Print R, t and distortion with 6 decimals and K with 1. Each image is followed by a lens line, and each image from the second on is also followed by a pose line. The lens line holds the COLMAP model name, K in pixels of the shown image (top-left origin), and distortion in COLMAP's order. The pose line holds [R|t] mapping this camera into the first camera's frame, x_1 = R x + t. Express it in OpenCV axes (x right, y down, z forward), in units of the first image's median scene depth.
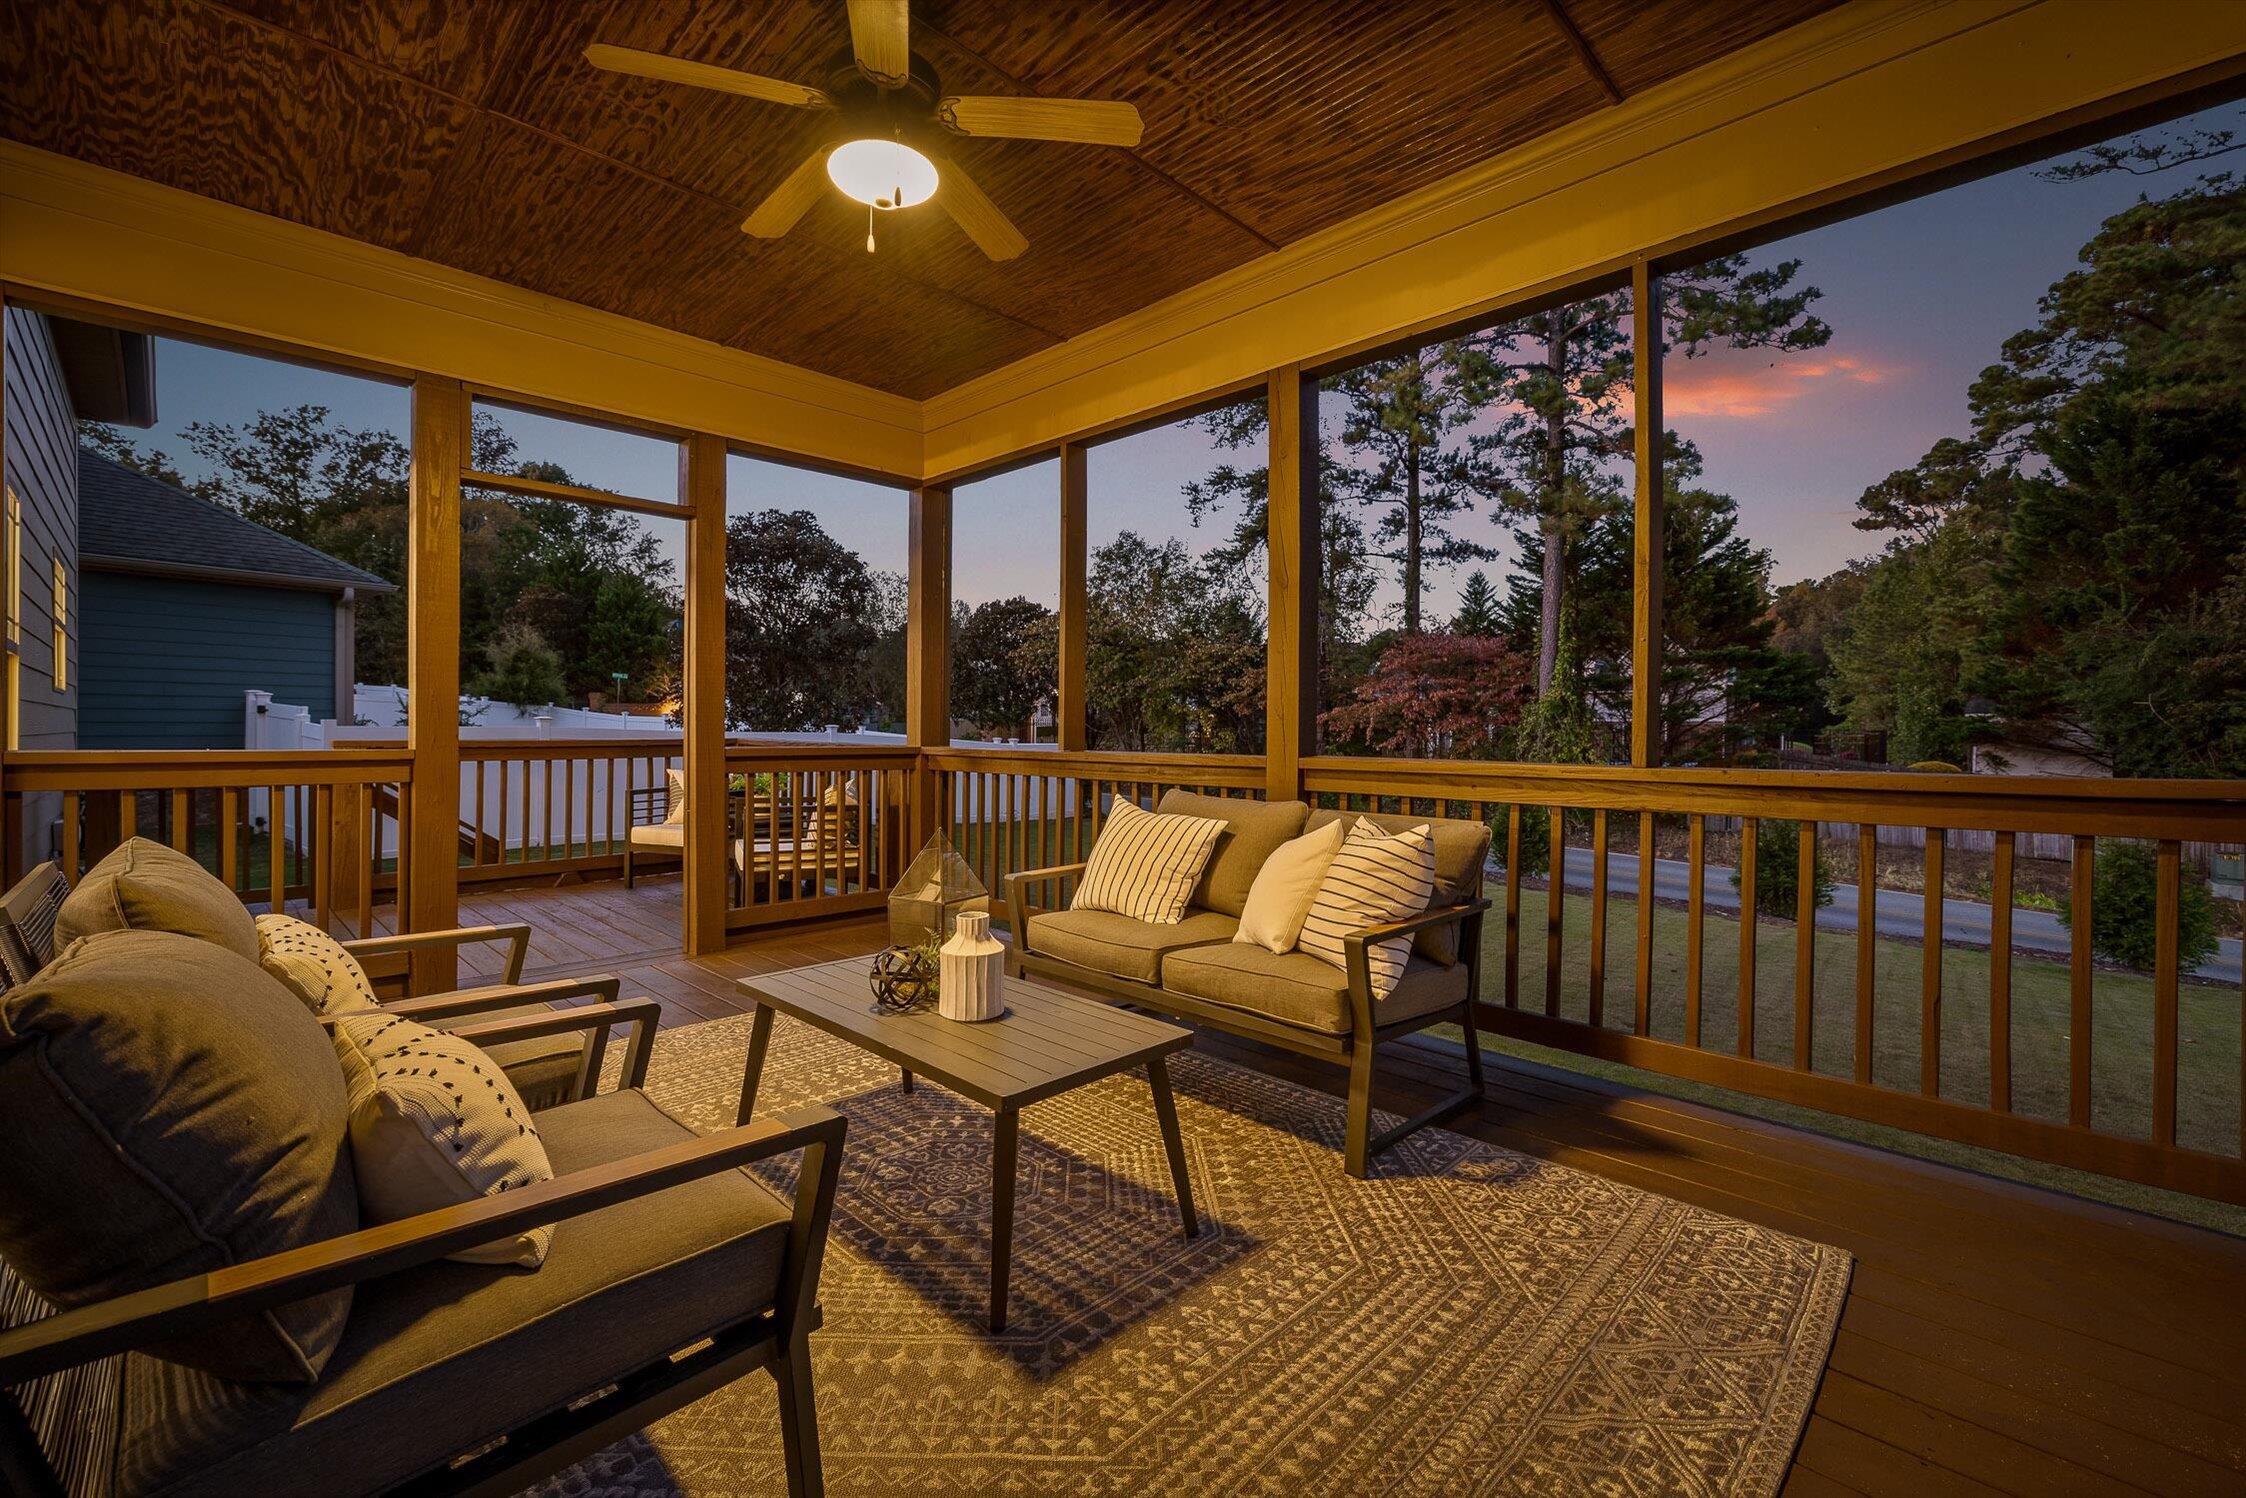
lens RADIAL K [[954.4, 0, 1135.6], [0, 954.4, 740.4], [0, 0, 1]] dist [0.003594, 0.001872]
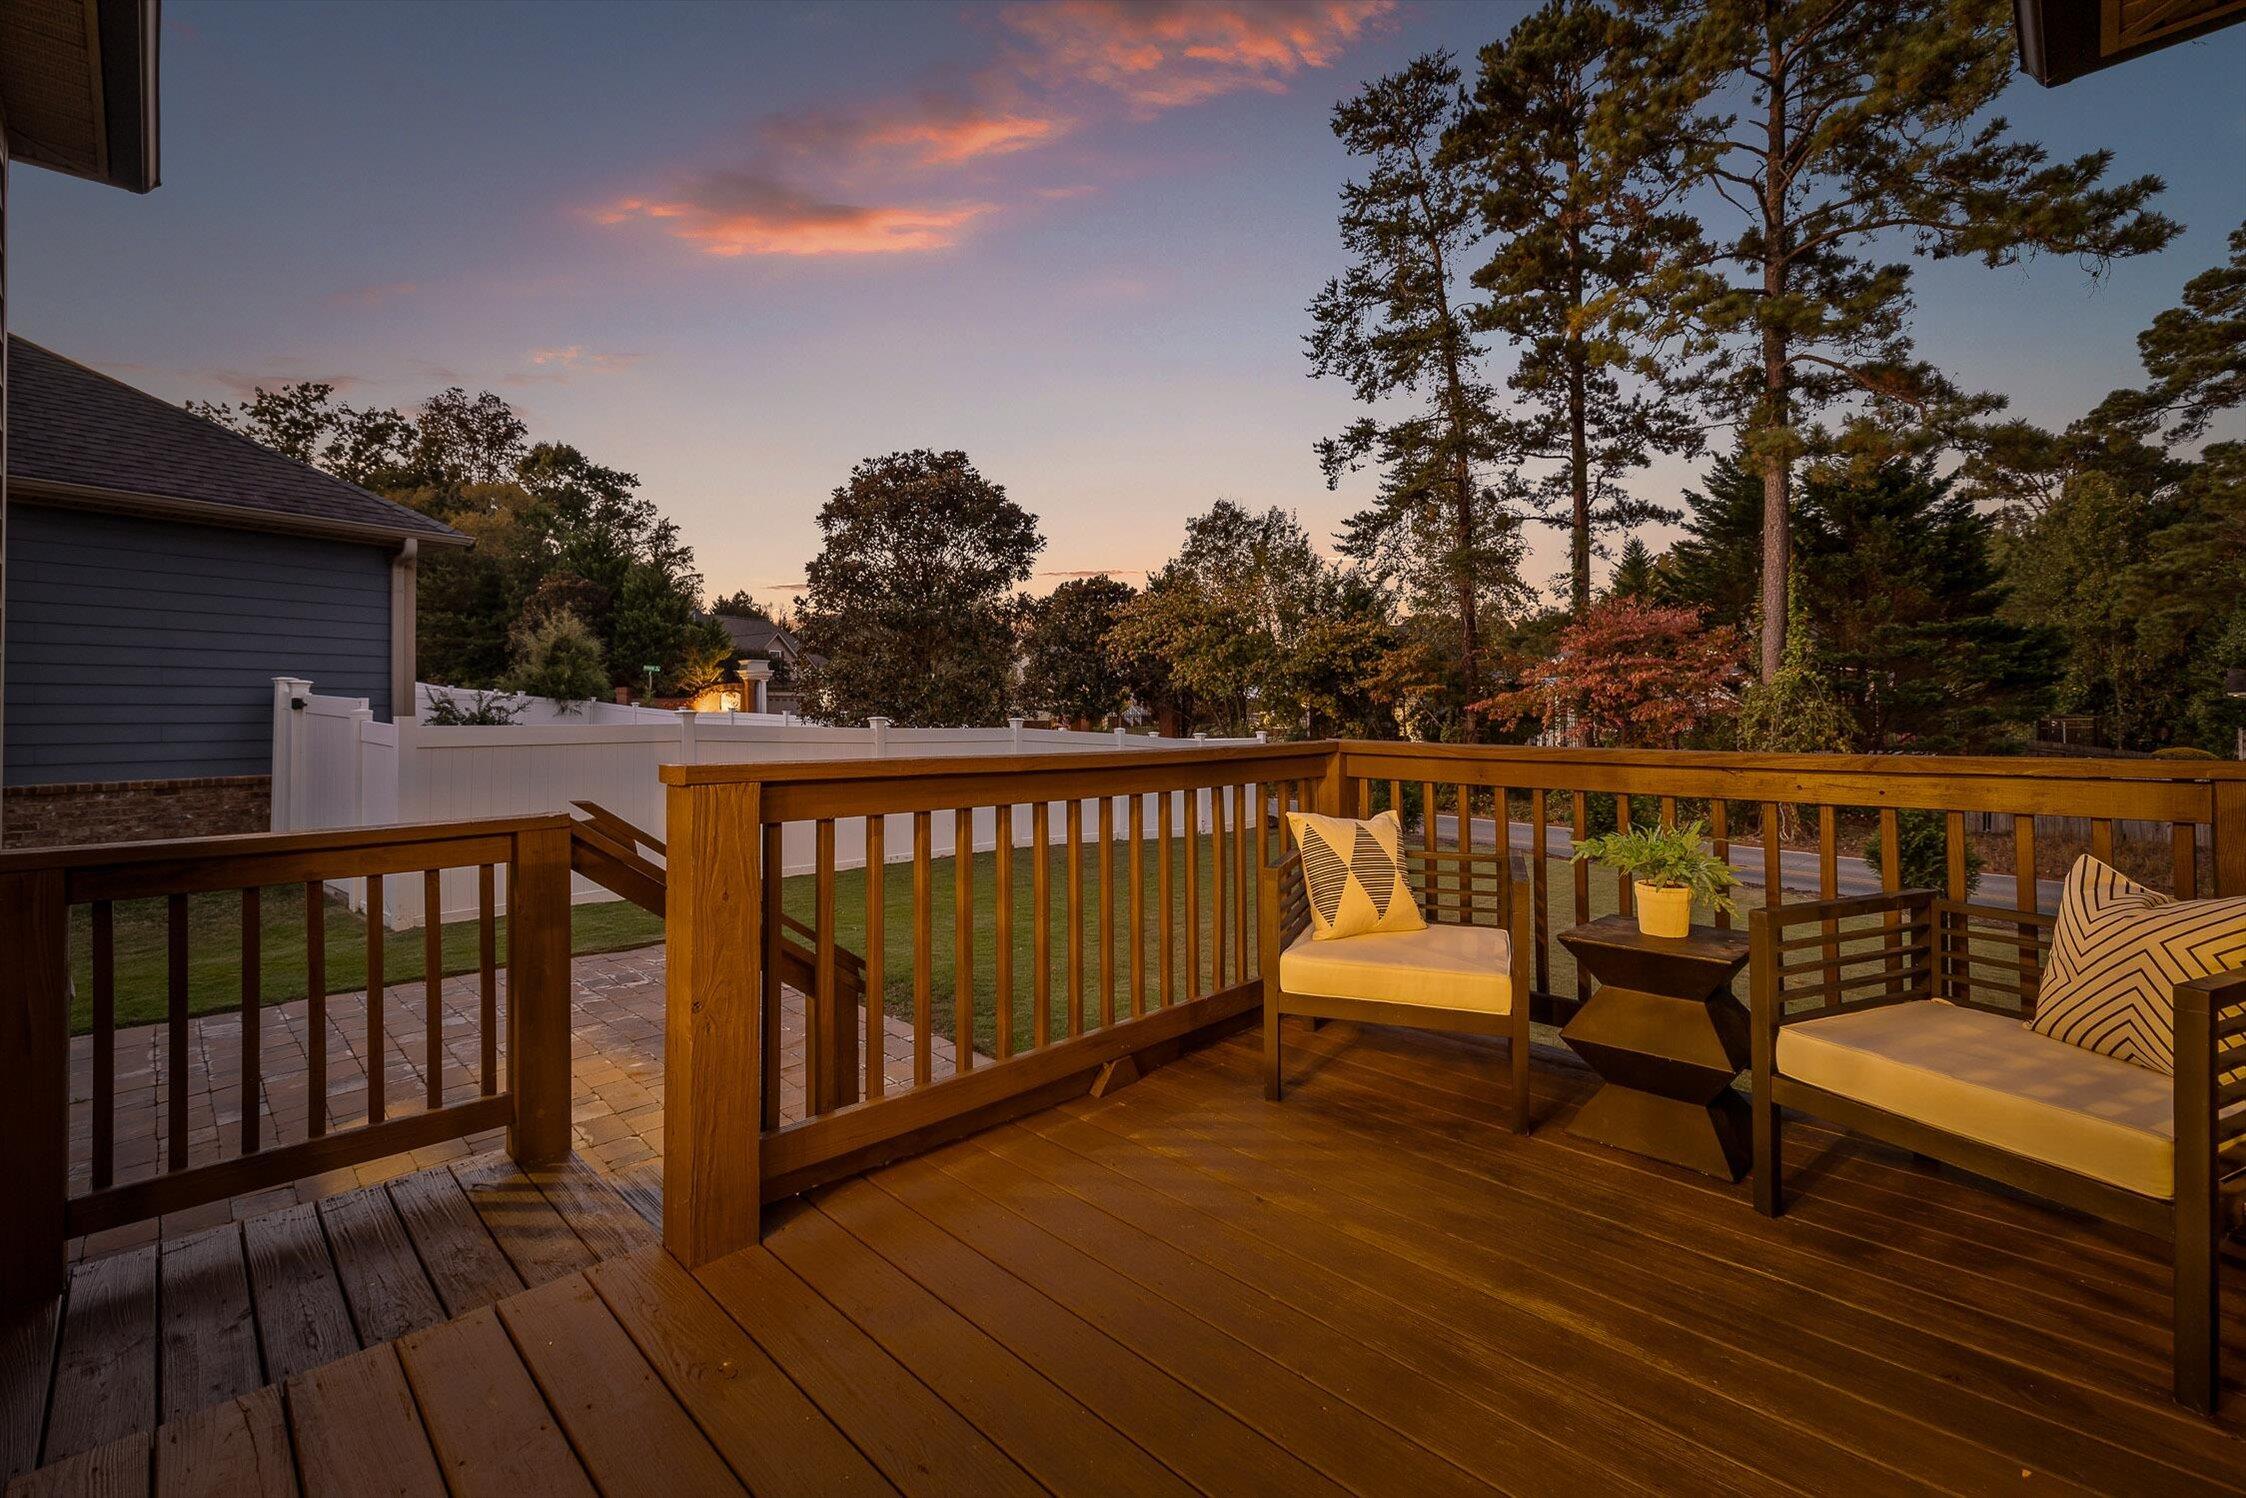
lens RADIAL K [[954.4, 0, 1123.4], [0, 954.4, 717.5], [0, 0, 1]] dist [0.003594, 0.001872]
pose [[0.999945, -0.010441, 0.001263, -0.131220], [0.010460, 0.999811, -0.016378, -0.001187], [-0.001092, 0.016390, 0.999865, 0.123978]]
